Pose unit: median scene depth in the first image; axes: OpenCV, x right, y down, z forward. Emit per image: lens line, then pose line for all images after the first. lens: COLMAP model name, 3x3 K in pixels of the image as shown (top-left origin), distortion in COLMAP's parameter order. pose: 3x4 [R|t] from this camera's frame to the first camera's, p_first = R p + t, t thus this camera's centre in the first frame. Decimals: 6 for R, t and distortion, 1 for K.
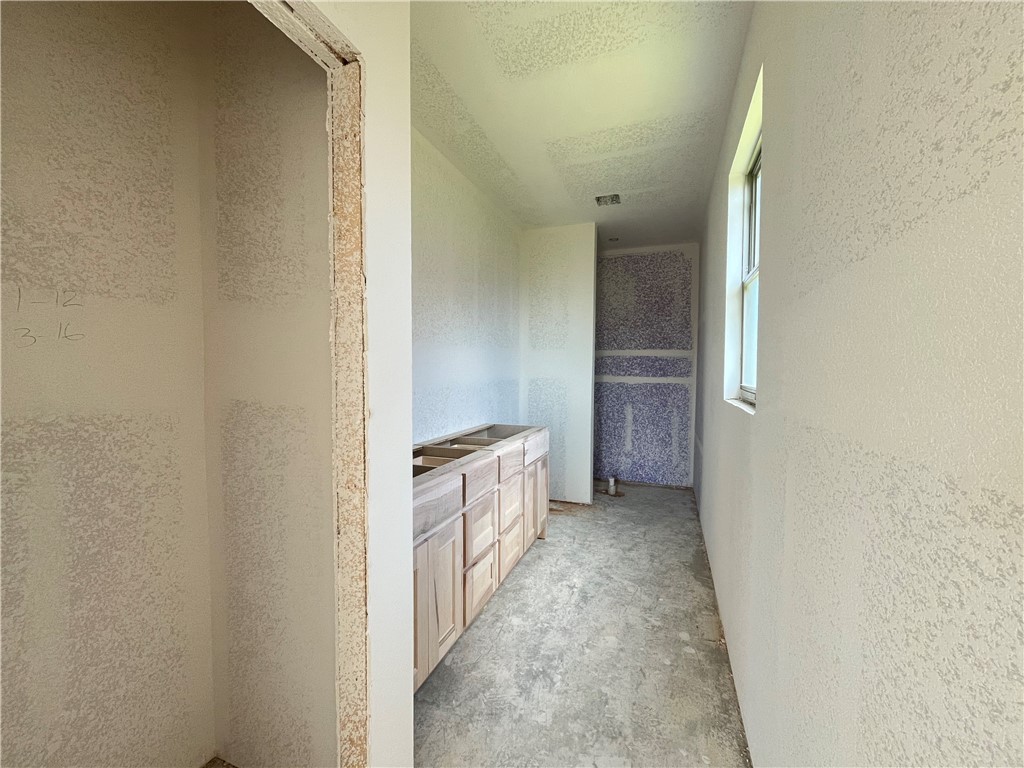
lens RADIAL K [[415.9, 0, 510.8], [0, 415.9, 384.1], [0, 0, 1]] dist [-0.005971, -0.000526]
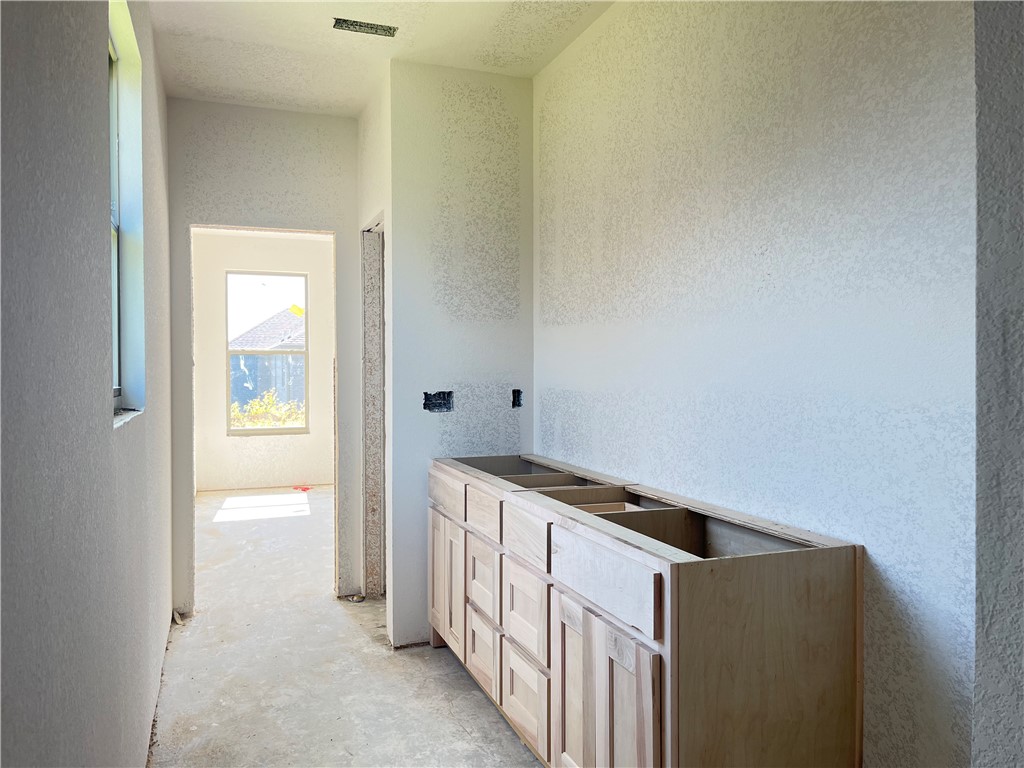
lens RADIAL K [[778.4, 0, 511.1], [0, 778.4, 379.9], [0, 0, 1]] dist [0.061819, -0.092978]
pose [[-0.752205, 0.008820, -0.658870, 0.808508], [-0.022607, 0.998976, 0.039182, -0.062582], [0.658541, 0.044368, -0.751236, 2.061414]]
